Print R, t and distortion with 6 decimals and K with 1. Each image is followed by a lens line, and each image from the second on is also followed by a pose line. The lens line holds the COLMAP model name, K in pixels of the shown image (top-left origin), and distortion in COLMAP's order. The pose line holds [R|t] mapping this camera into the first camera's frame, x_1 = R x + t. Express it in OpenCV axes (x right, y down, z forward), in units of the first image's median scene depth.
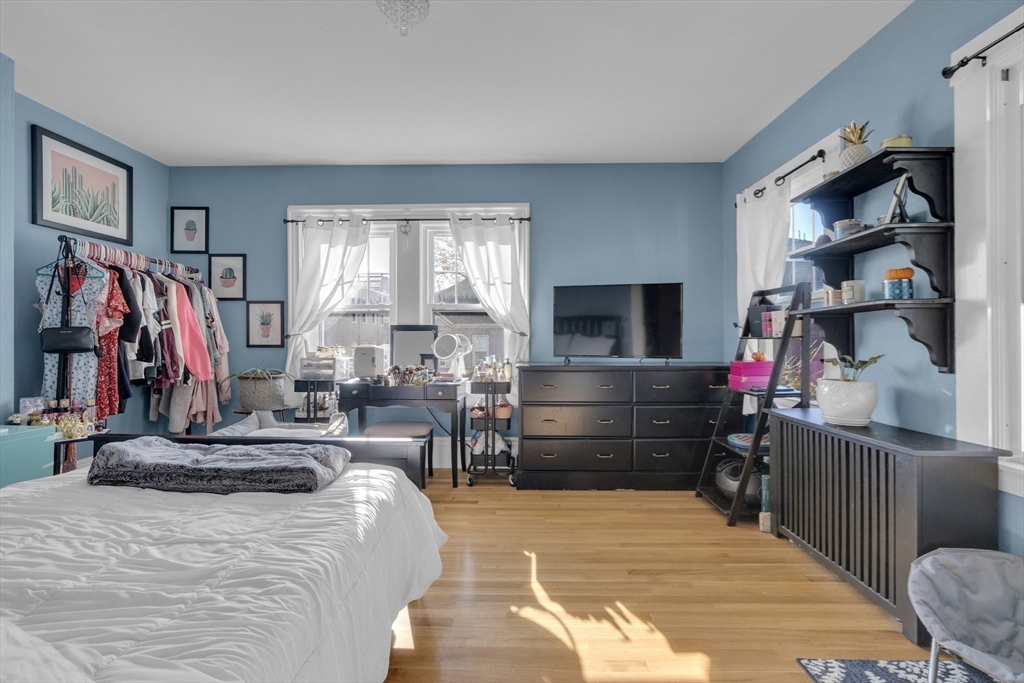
lens RADIAL K [[480.8, 0, 512.0], [0, 480.8, 341.5], [0, 0, 1]] dist [-0.009717, 0.005135]
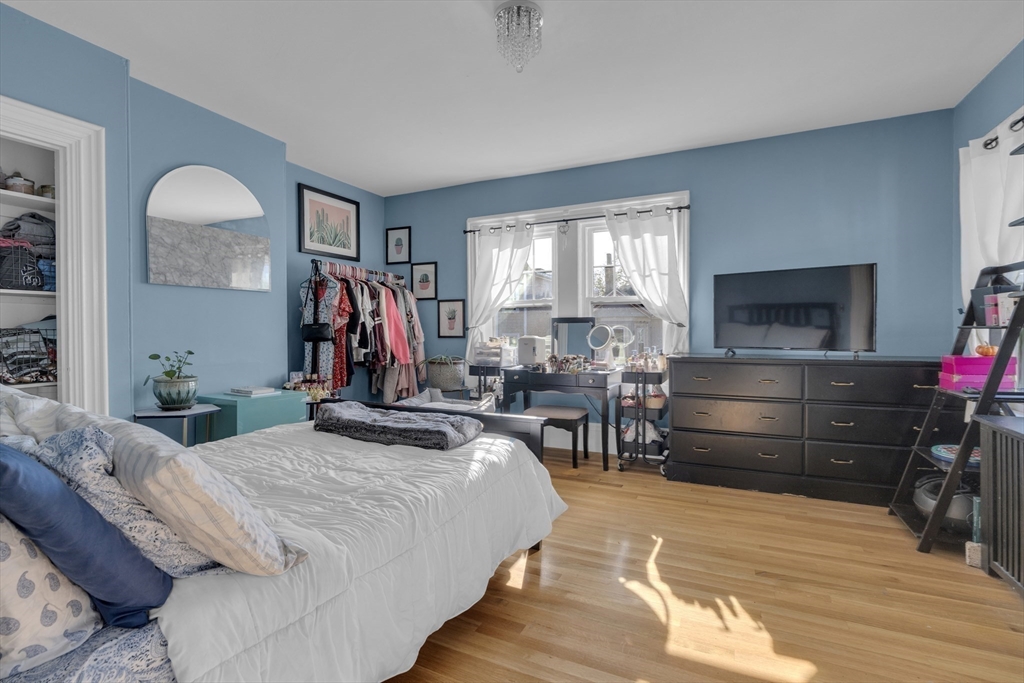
lens RADIAL K [[480.8, 0, 512.0], [0, 480.8, 341.5], [0, 0, 1]] dist [-0.009717, 0.005135]
pose [[0.913687, 0.004919, -0.406388, 0.139306], [0.002677, 0.999832, 0.018123, -0.000641], [0.406409, -0.017647, 0.913521, -0.052406]]
